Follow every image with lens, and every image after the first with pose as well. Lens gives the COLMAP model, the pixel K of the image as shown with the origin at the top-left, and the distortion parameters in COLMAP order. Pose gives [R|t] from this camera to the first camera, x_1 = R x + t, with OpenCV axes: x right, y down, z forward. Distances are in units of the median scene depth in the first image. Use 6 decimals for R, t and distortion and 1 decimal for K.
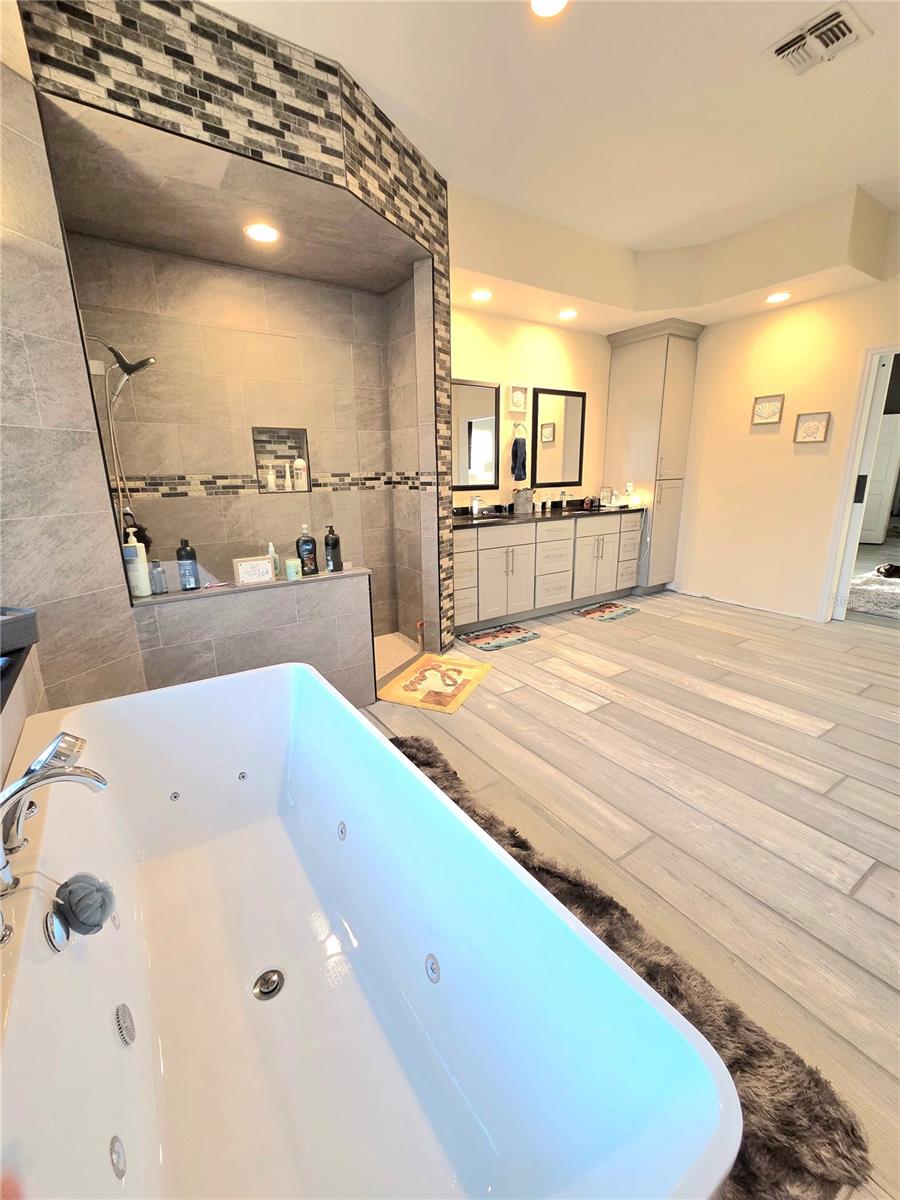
lens RADIAL K [[489.5, 0, 445.8], [0, 489.5, 595.0], [0, 0, 1]] dist [0.004370, -0.001064]
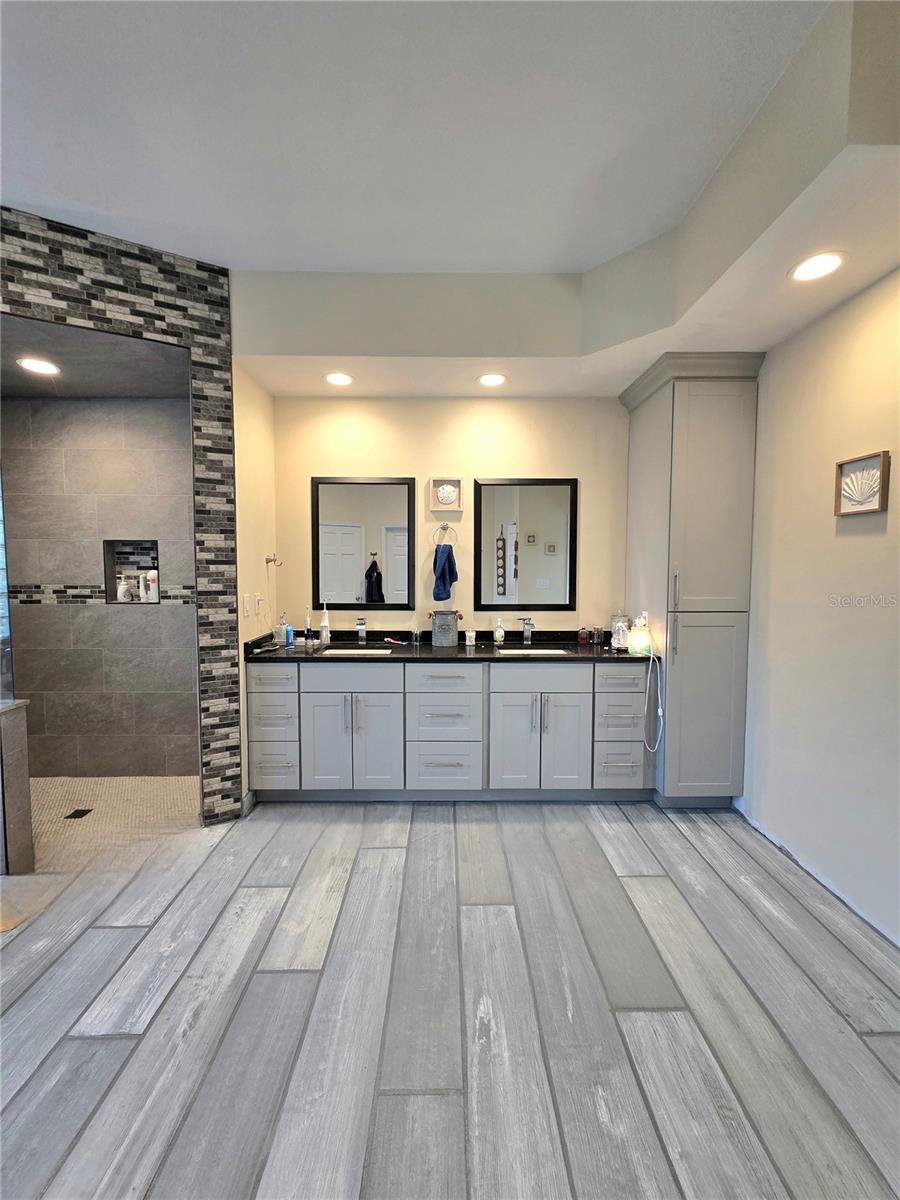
lens RADIAL K [[489.5, 0, 444.8], [0, 489.5, 594.9], [0, 0, 1]] dist [0.004370, -0.001064]
pose [[0.836859, 0.050287, -0.545103, 0.784447], [-0.149935, 0.978749, -0.139894, -0.199437], [0.526484, 0.198801, 0.826615, 0.565454]]
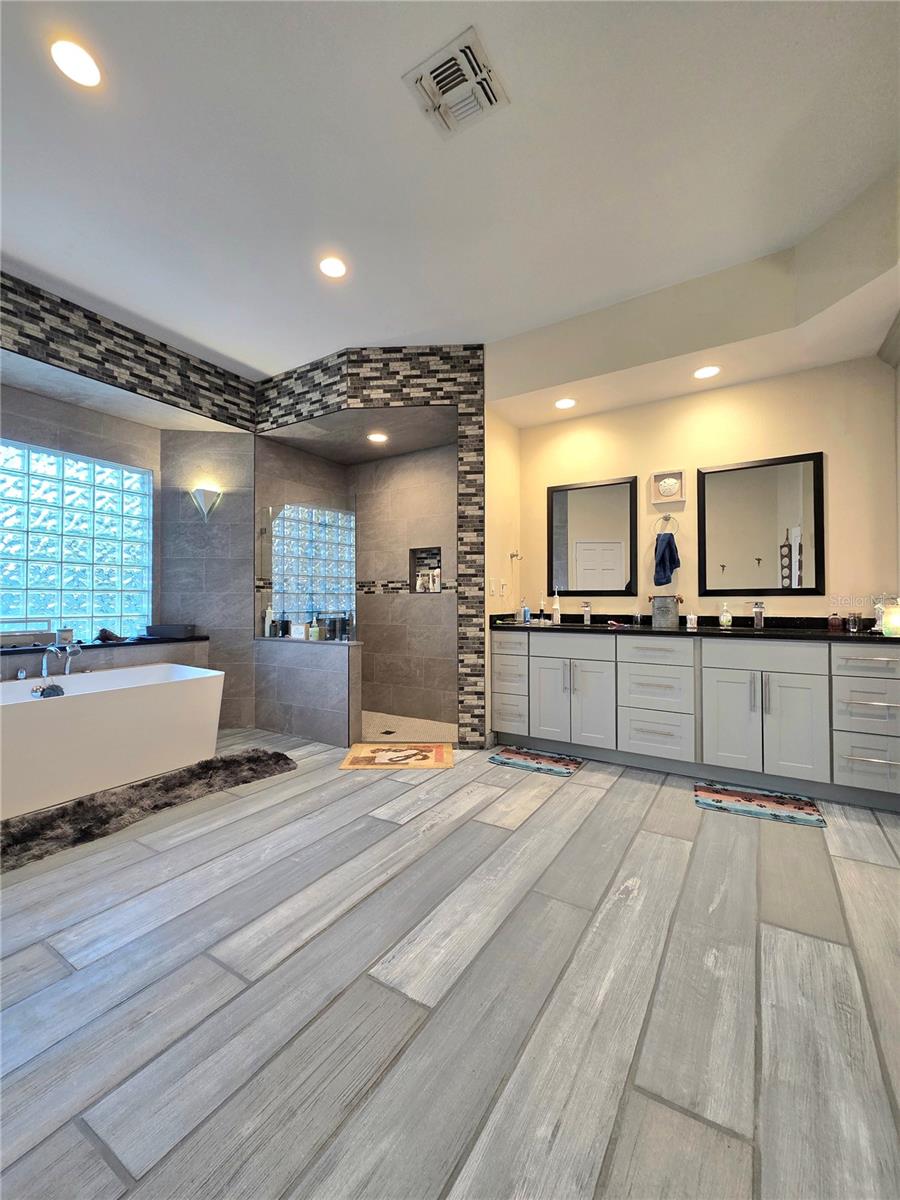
lens RADIAL K [[489.5, 0, 445.0], [0, 489.5, 593.6], [0, 0, 1]] dist [0.004370, -0.001064]
pose [[0.409333, 0.002525, -0.912382, 1.019361], [-0.229697, 0.968073, -0.100373, -0.091424], [0.882998, 0.250657, 0.396844, 0.556576]]
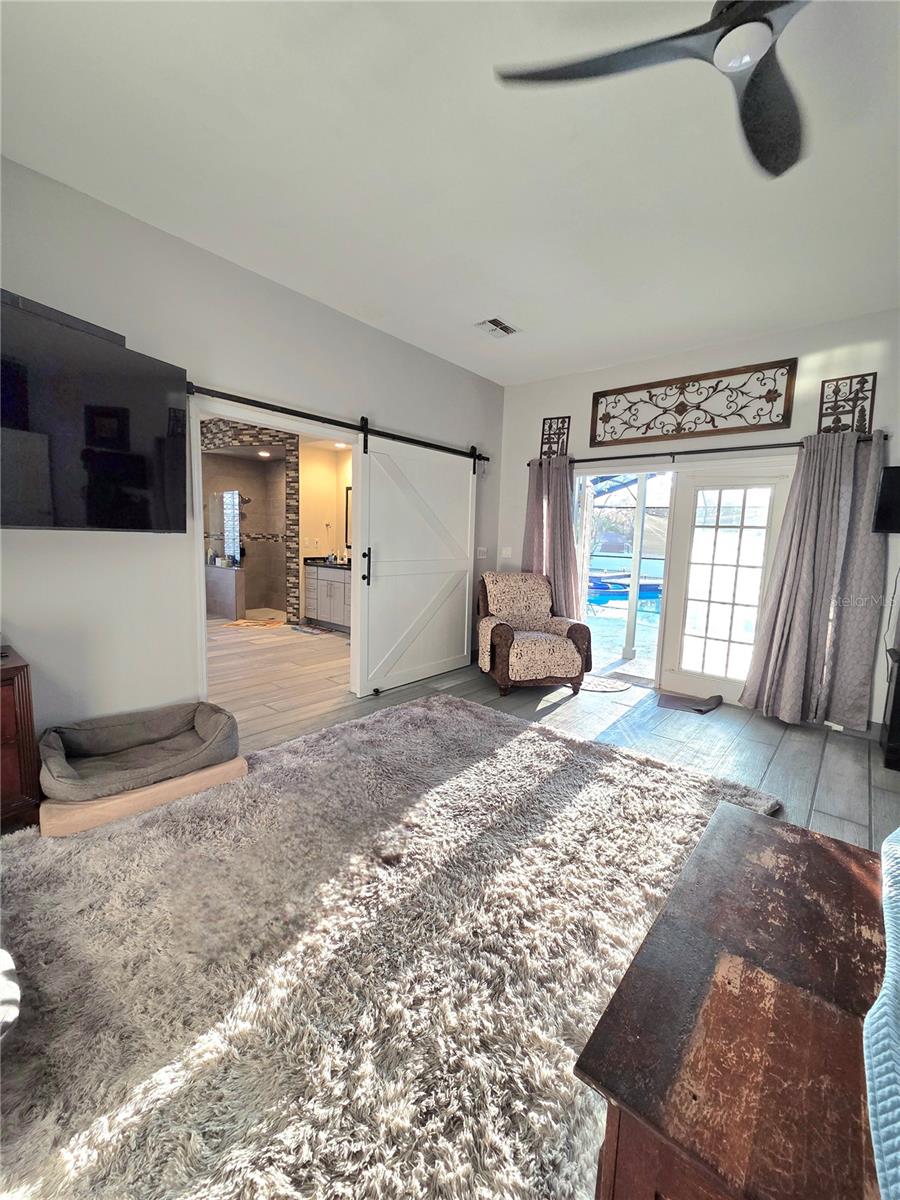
lens RADIAL K [[489.5, 0, 447.4], [0, 489.5, 592.5], [0, 0, 1]] dist [0.004370, -0.001064]
pose [[0.282104, 0.136932, -0.949562, 2.332958], [-0.271085, 0.960805, 0.058017, -0.337151], [0.920288, 0.241045, 0.308167, 1.077913]]
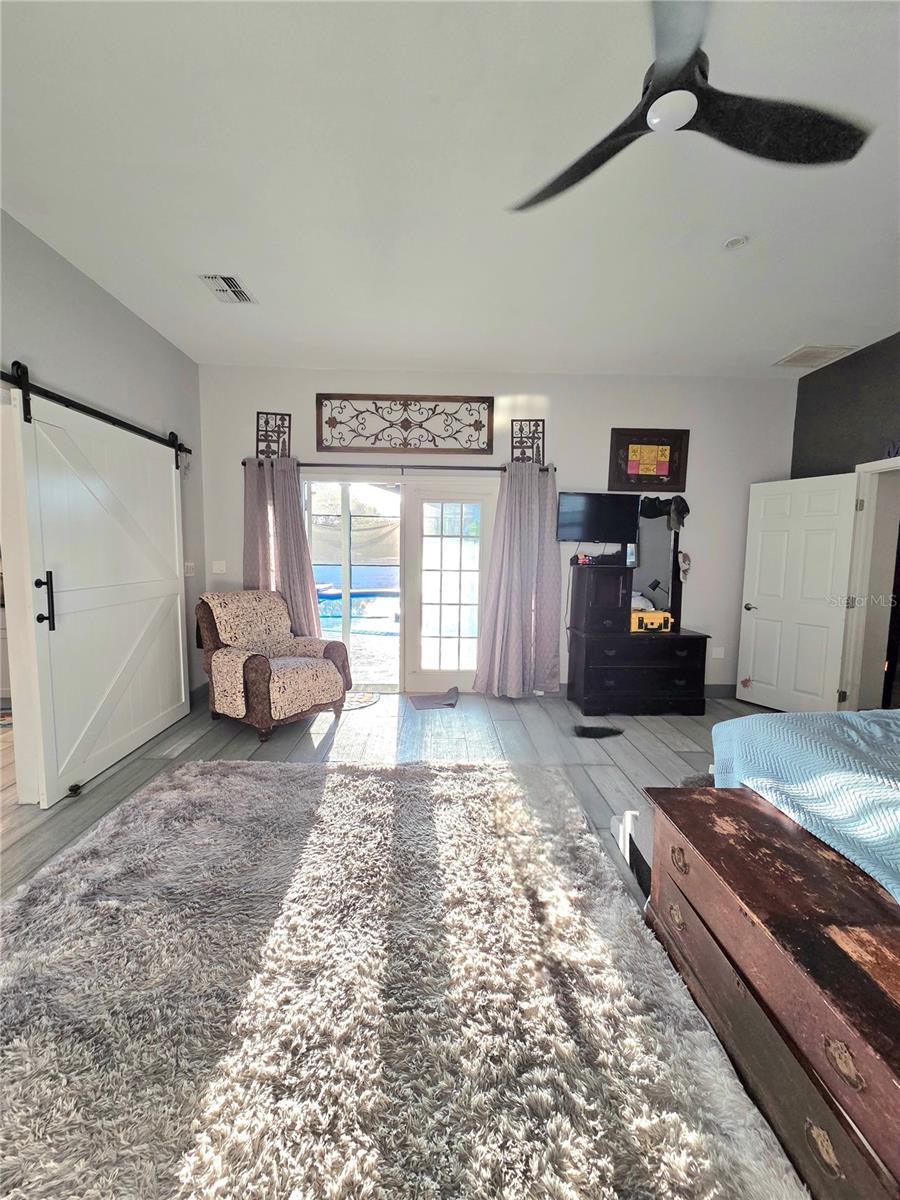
lens RADIAL K [[489.5, 0, 447.2], [0, 489.5, 592.8], [0, 0, 1]] dist [0.004370, -0.001064]
pose [[0.848017, 0.075329, -0.524589, 2.043913], [-0.157761, 0.980854, -0.114179, -0.297030], [0.505944, 0.179586, 0.843664, 0.911726]]
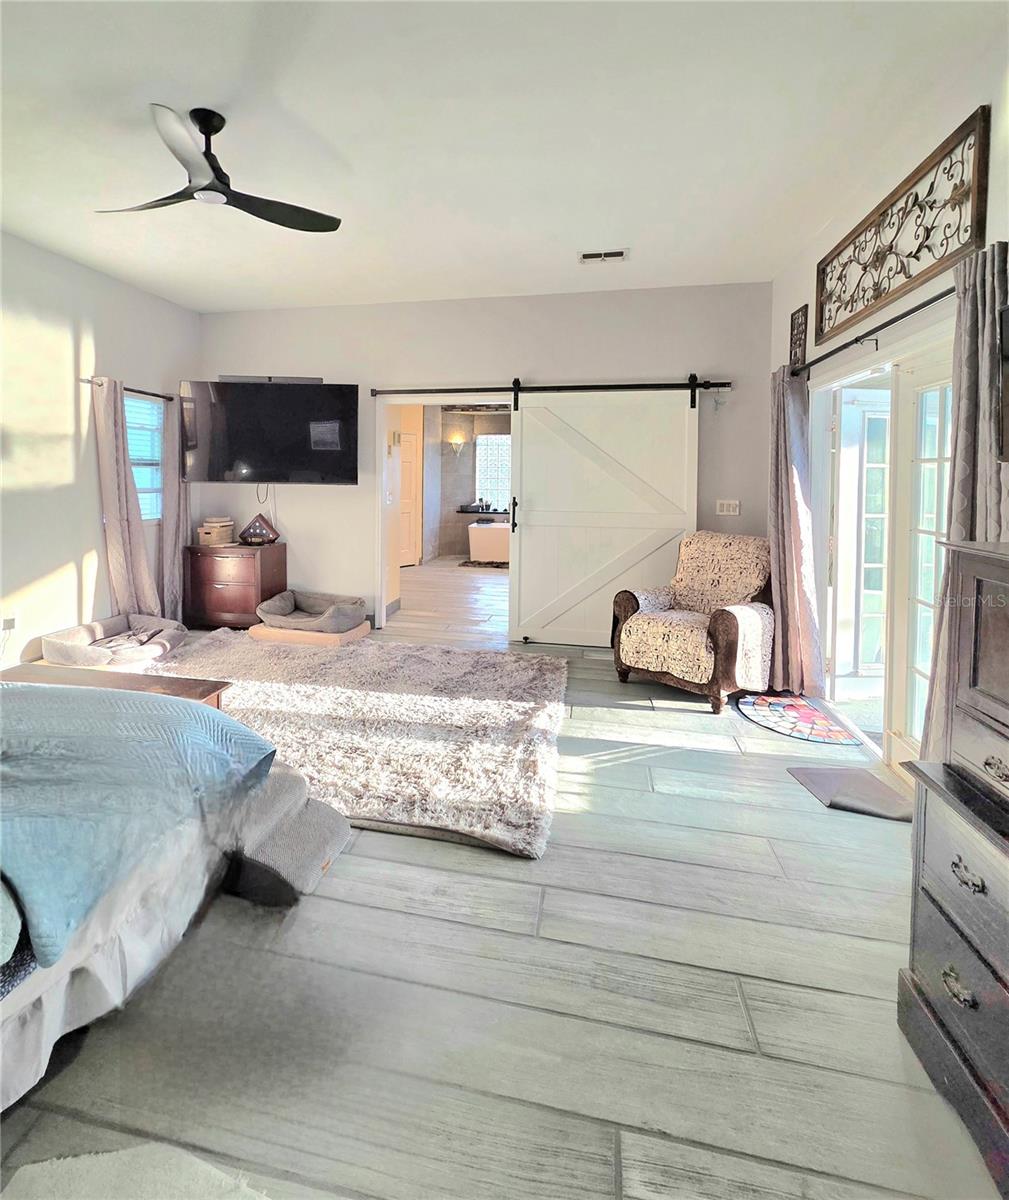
lens RADIAL K [[587.9, 0, 471.5], [0, 587.9, 493.1], [0, 0, 1]] dist [-0.025216, -0.000562]
pose [[-0.712769, 0.031925, -0.700672, 2.272273], [-0.168931, 0.961743, 0.215668, -0.656386], [0.680752, 0.272087, -0.680107, 2.256470]]
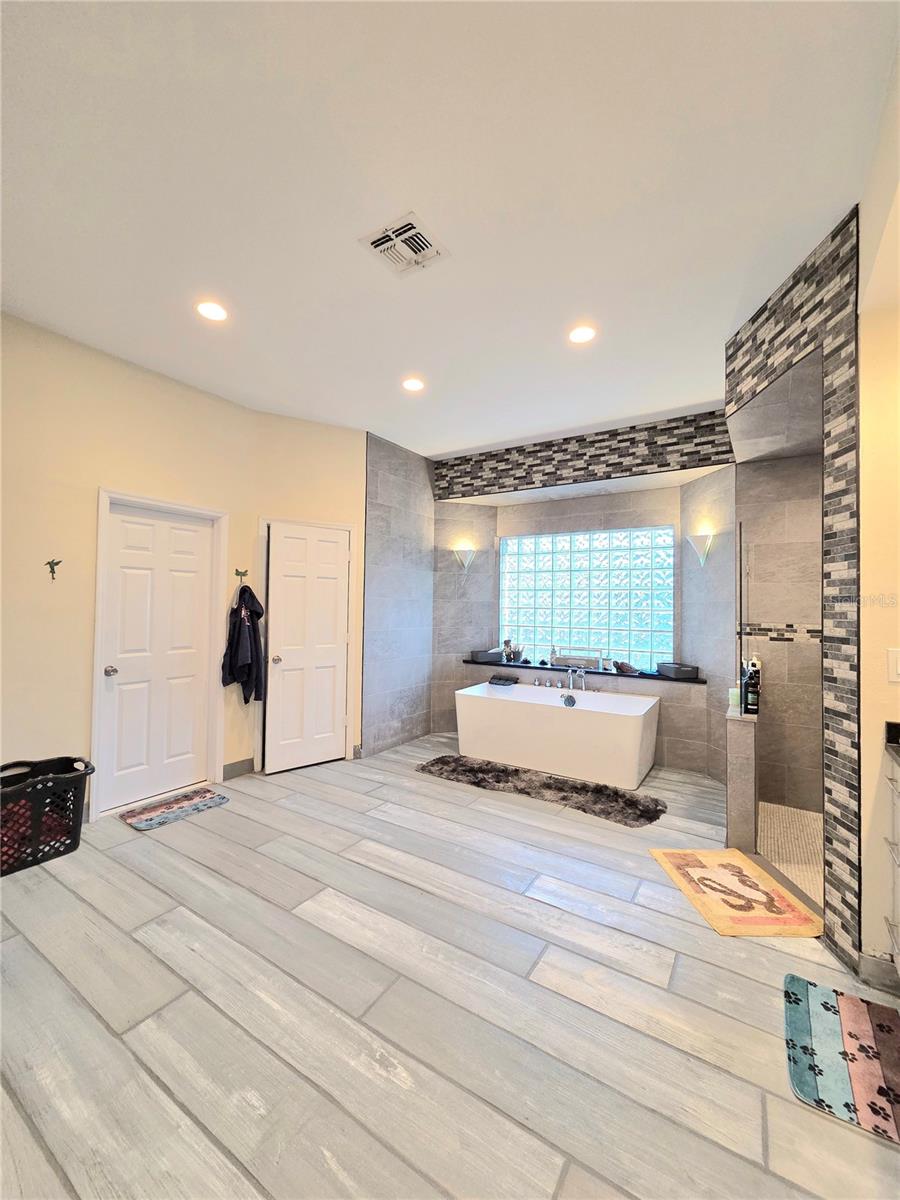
lens RADIAL K [[489.5, 0, 447.9], [0, 489.5, 595.3], [0, 0, 1]] dist [0.004370, -0.001064]
pose [[-0.917449, -0.005332, -0.397819, 0.711801], [-0.097165, 0.972635, 0.211045, -0.402119], [0.385807, 0.232277, -0.892861, 1.410198]]
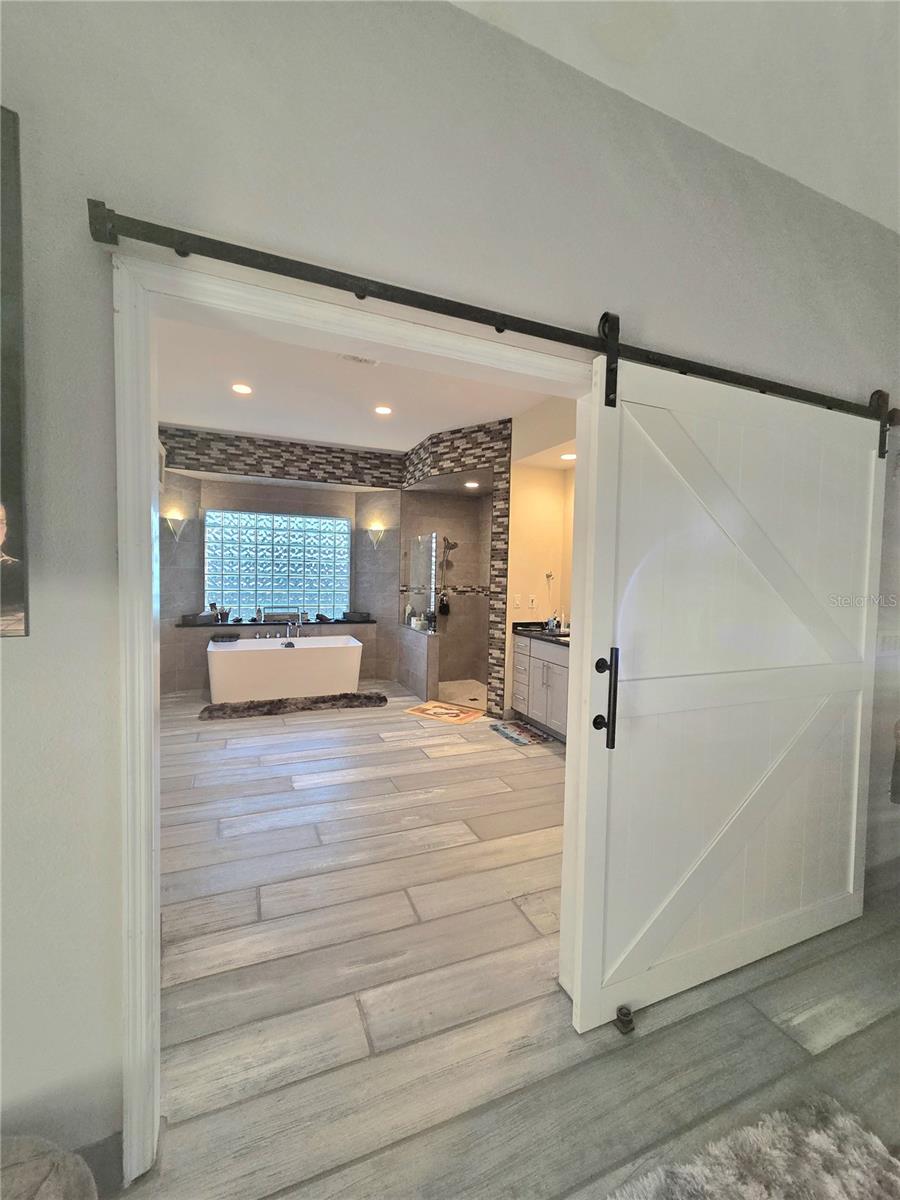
lens RADIAL K [[489.5, 0, 445.4], [0, 489.5, 595.5], [0, 0, 1]] dist [0.004370, -0.001064]
pose [[-0.193173, 0.056996, -0.979508, 1.563347], [-0.260384, 0.959537, 0.107185, -0.377118], [0.945983, 0.275753, -0.170516, 1.164380]]
